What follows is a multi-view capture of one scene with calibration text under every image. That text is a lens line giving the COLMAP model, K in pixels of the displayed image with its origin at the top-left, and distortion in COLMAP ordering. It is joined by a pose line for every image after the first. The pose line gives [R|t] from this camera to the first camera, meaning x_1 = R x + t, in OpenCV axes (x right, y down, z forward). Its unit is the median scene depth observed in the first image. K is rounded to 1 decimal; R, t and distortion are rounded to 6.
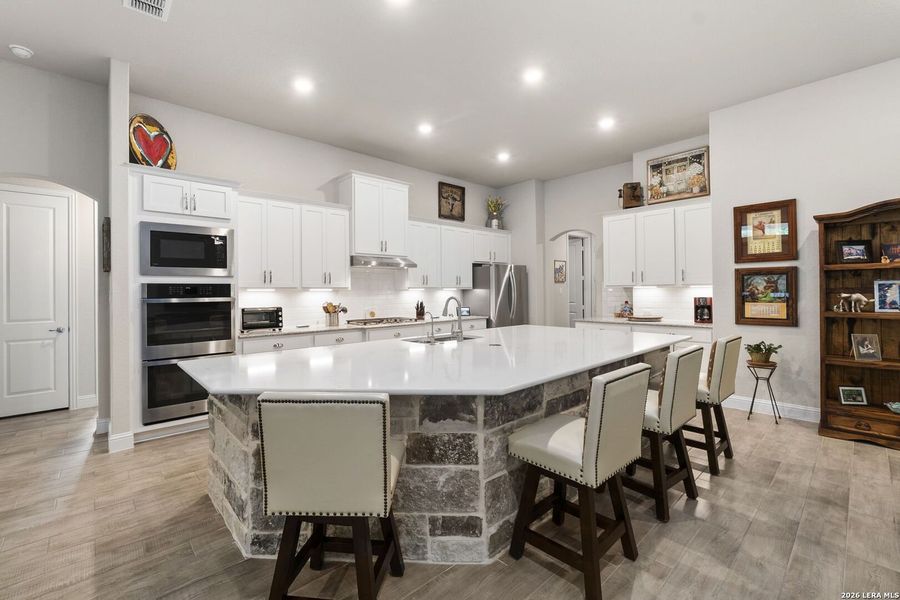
lens RADIAL K [[388.3, 0, 449.7], [0, 388.3, 291.2], [0, 0, 1]] dist [-0.009227, 0.001924]
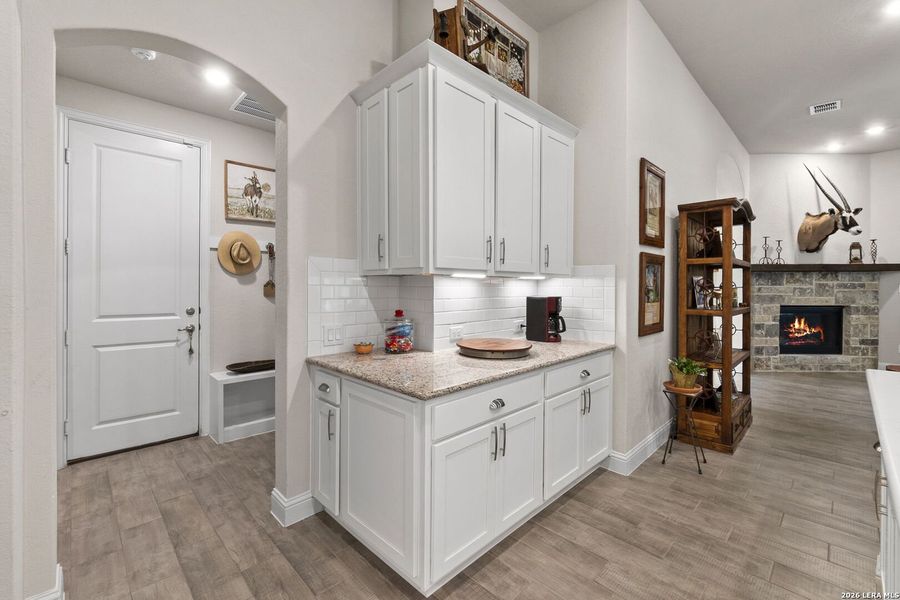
lens RADIAL K [[388.3, 0, 443.6], [0, 388.3, 287.9], [0, 0, 1]] dist [-0.009227, 0.001924]
pose [[-0.016112, 0.006882, 0.999847, 0.084721], [-0.001686, 0.999975, -0.006910, 0.007336], [-0.999869, -0.001797, -0.016100, 1.262162]]
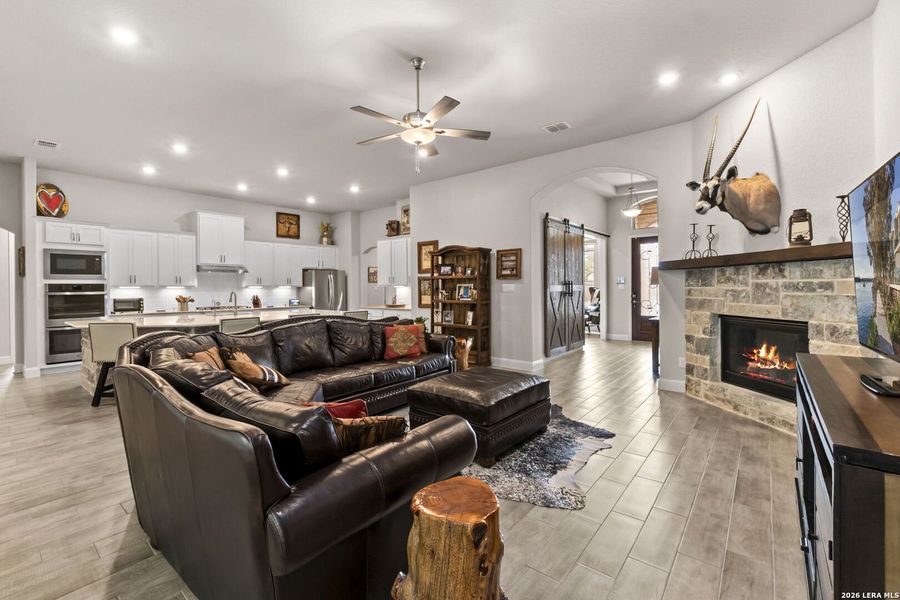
lens RADIAL K [[388.3, 0, 444.0], [0, 388.3, 291.6], [0, 0, 1]] dist [-0.009227, 0.001924]
pose [[0.991340, 0.003090, 0.131284, 0.583252], [-0.004284, 0.999952, 0.008810, -0.004605], [-0.131250, -0.009296, 0.991306, -0.736684]]
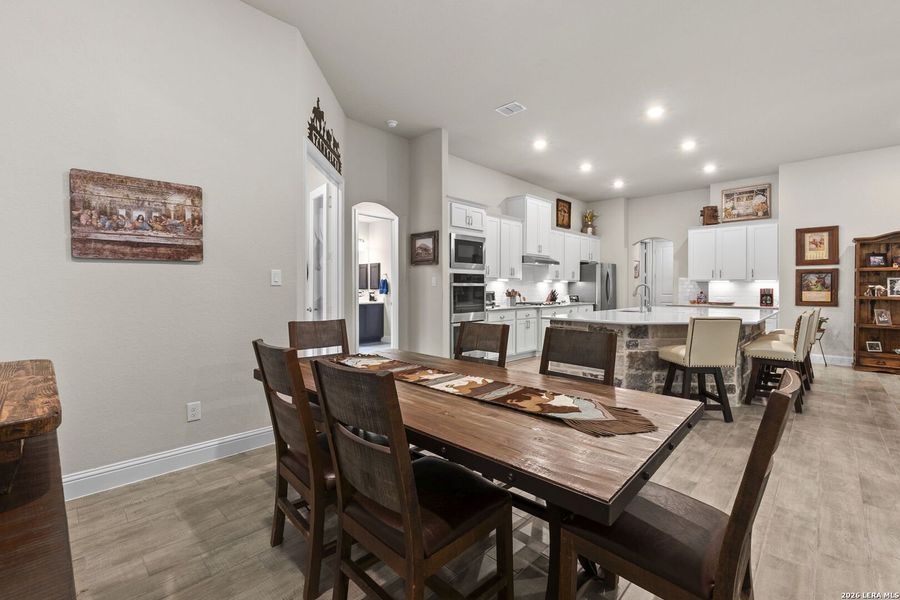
lens RADIAL K [[388.3, 0, 454.4], [0, 388.3, 292.7], [0, 0, 1]] dist [-0.009227, 0.001924]
pose [[0.998340, 0.011717, 0.056386, -0.647813], [-0.012621, 0.999797, 0.015693, 0.026027], [-0.056191, -0.016379, 0.998286, -0.419255]]
